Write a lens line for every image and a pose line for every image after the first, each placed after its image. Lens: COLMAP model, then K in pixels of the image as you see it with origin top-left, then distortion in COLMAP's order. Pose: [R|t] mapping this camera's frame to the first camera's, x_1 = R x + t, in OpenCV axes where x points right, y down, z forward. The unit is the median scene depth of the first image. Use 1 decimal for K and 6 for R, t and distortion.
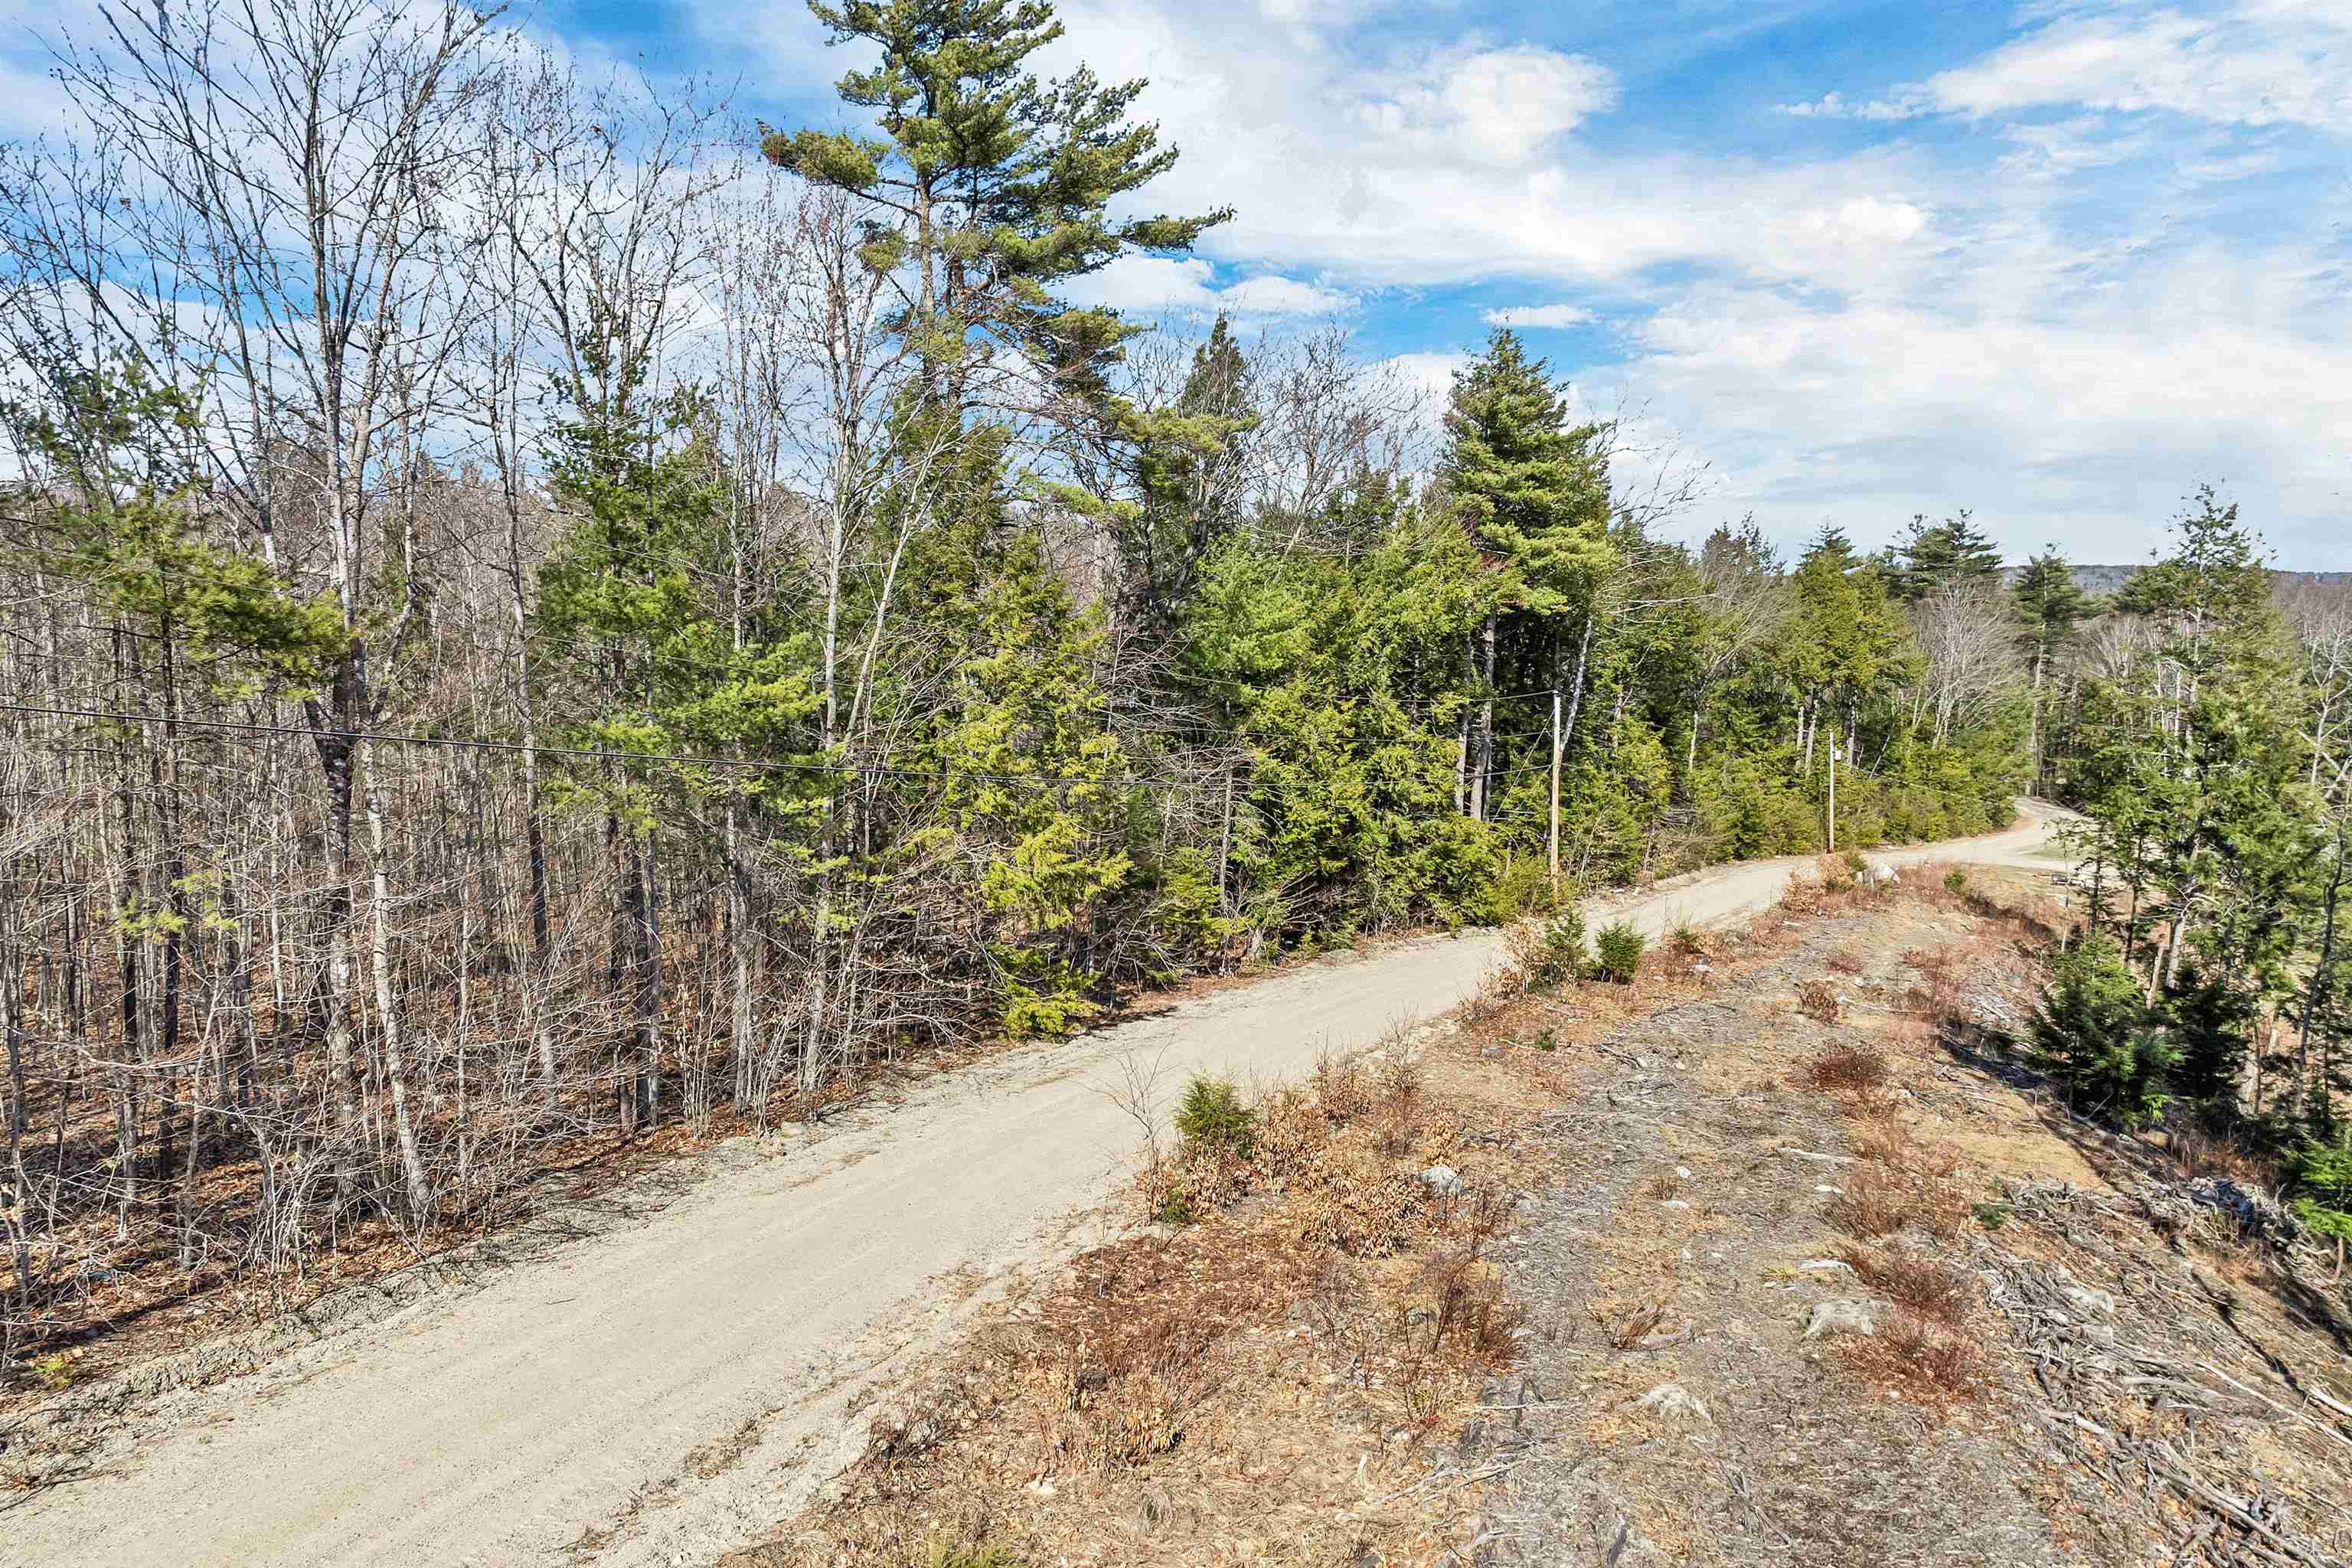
lens RADIAL K [[1585.5, 0, 1174.6], [0, 1585.5, 816.0], [0, 0, 1]] dist [-0.043830, 0.001332]
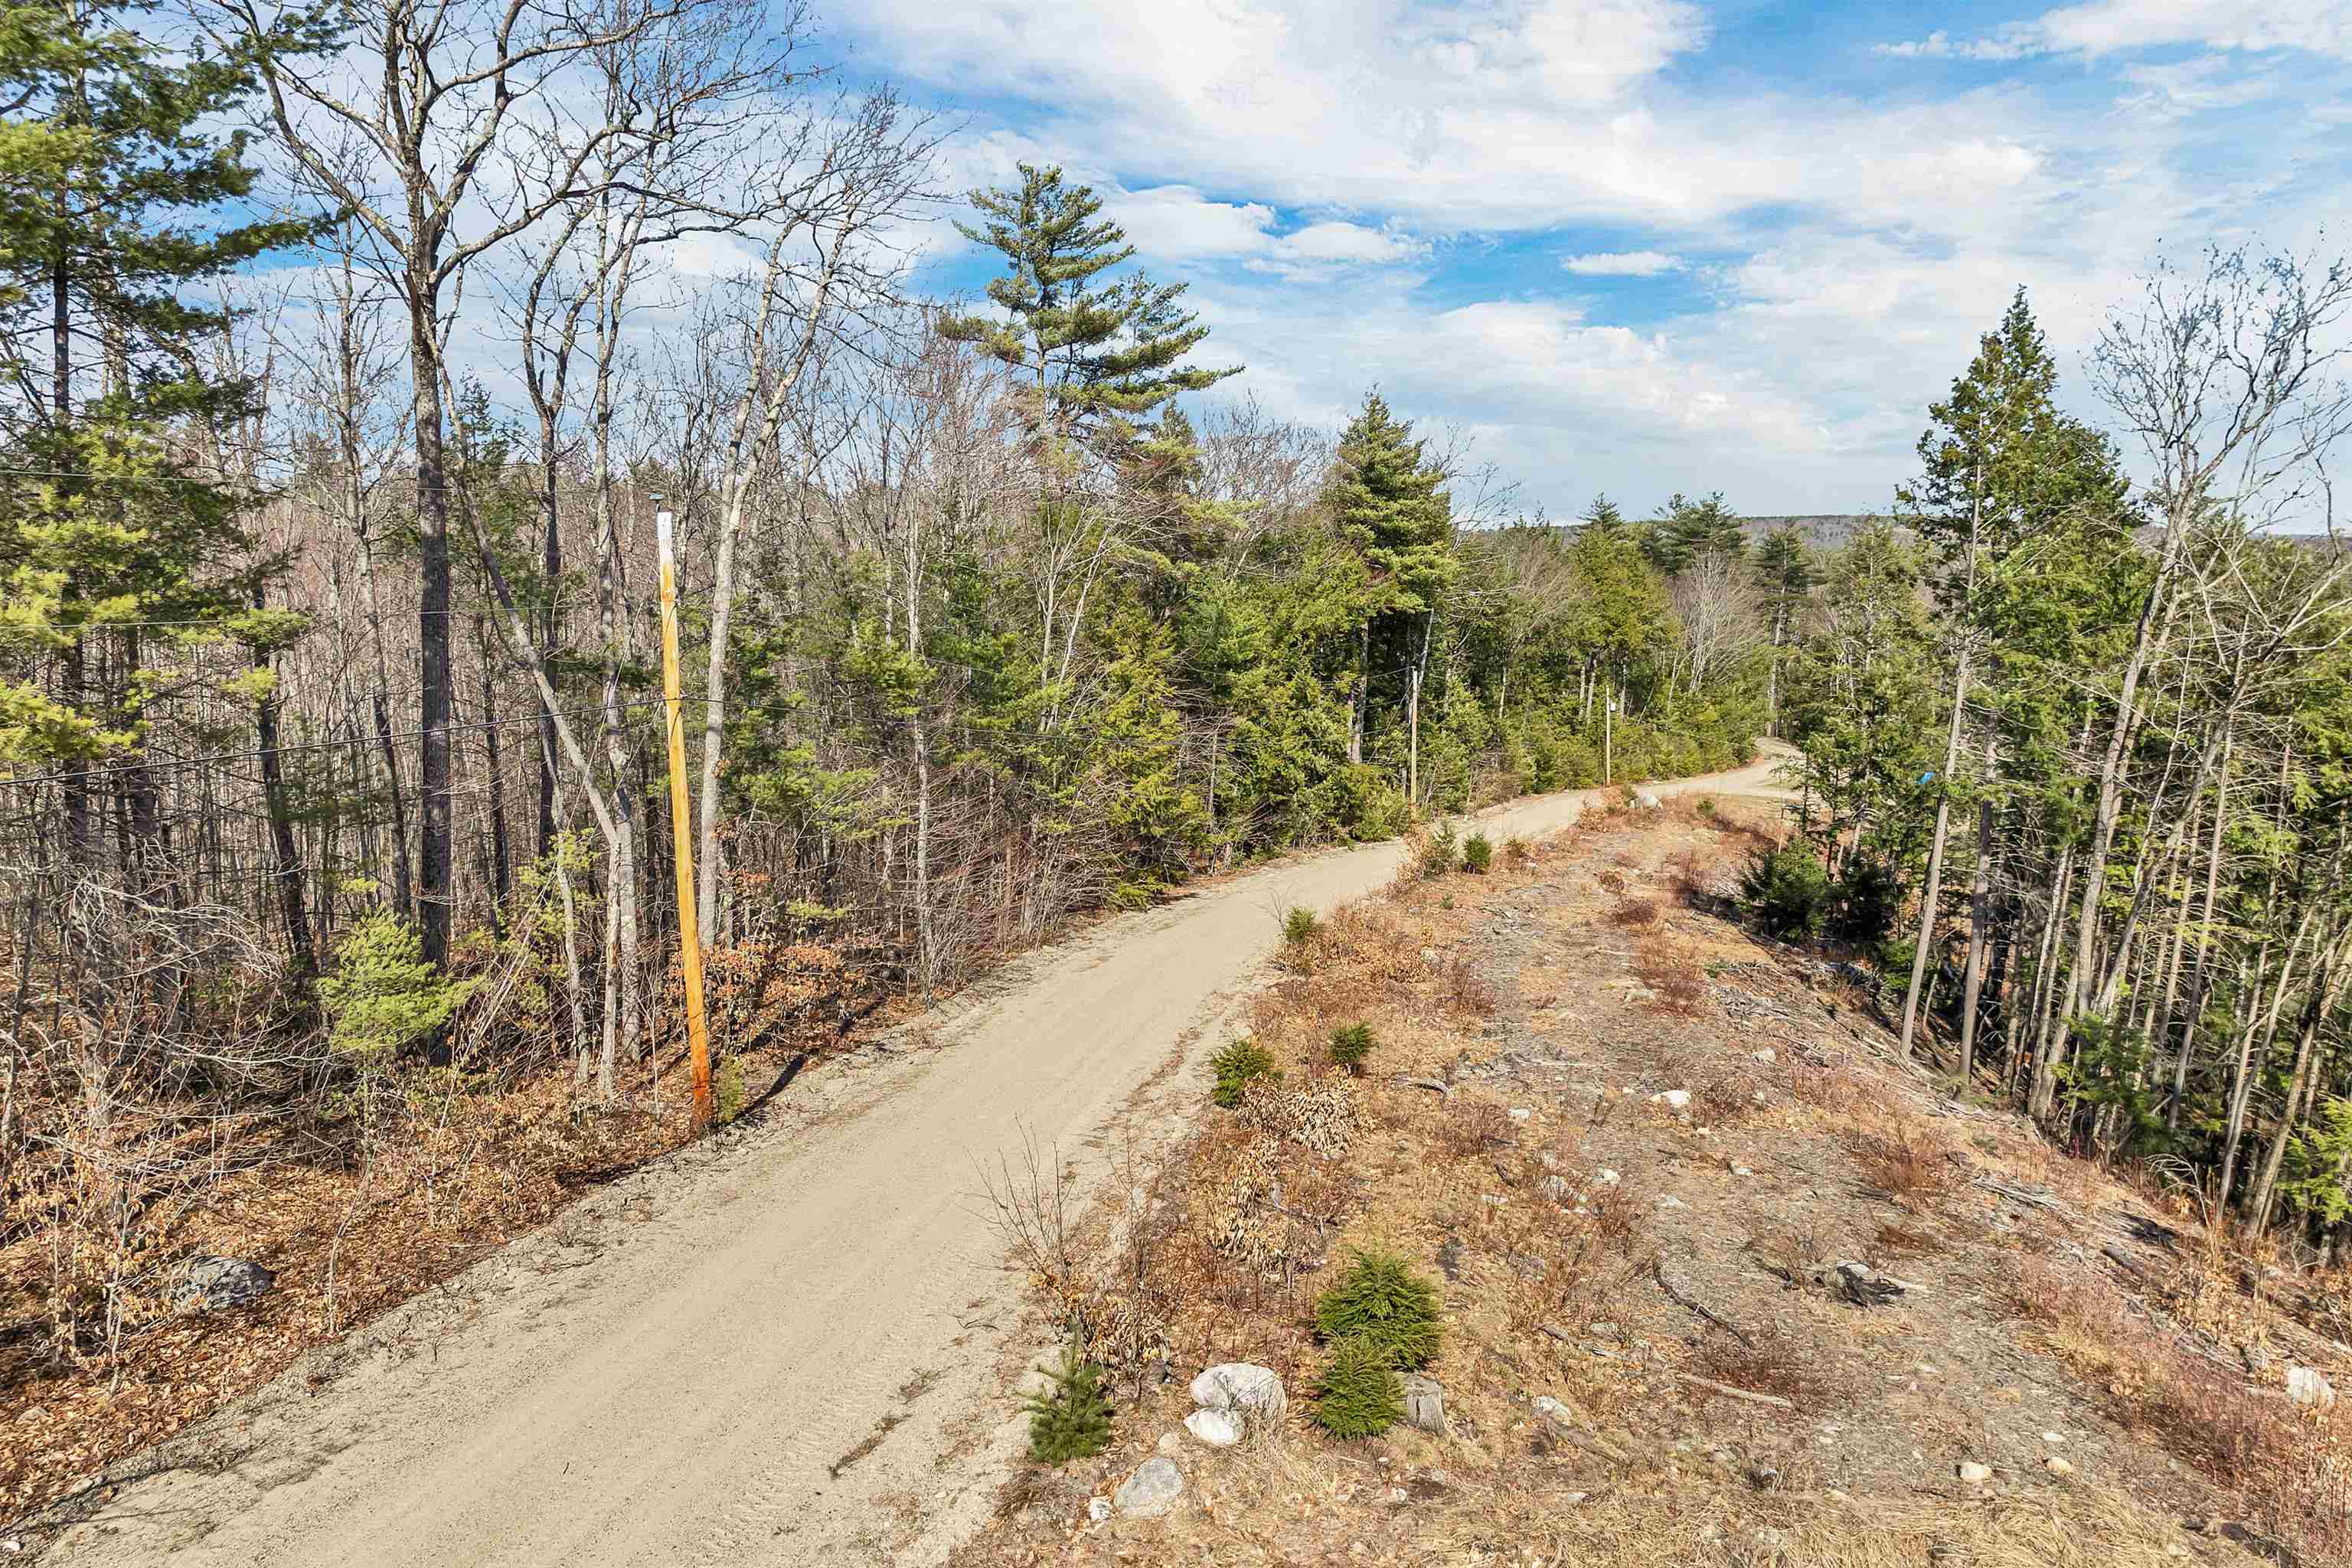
lens RADIAL K [[1617.4, 0, 1176.0], [0, 1617.4, 784.0], [0, 0, 1]] dist [0.000570, 0.000133]
pose [[0.990104, -0.017400, 0.139253, -0.163808], [0.015698, 0.999788, 0.013313, -0.001304], [-0.139455, -0.010995, 0.990167, -0.356662]]
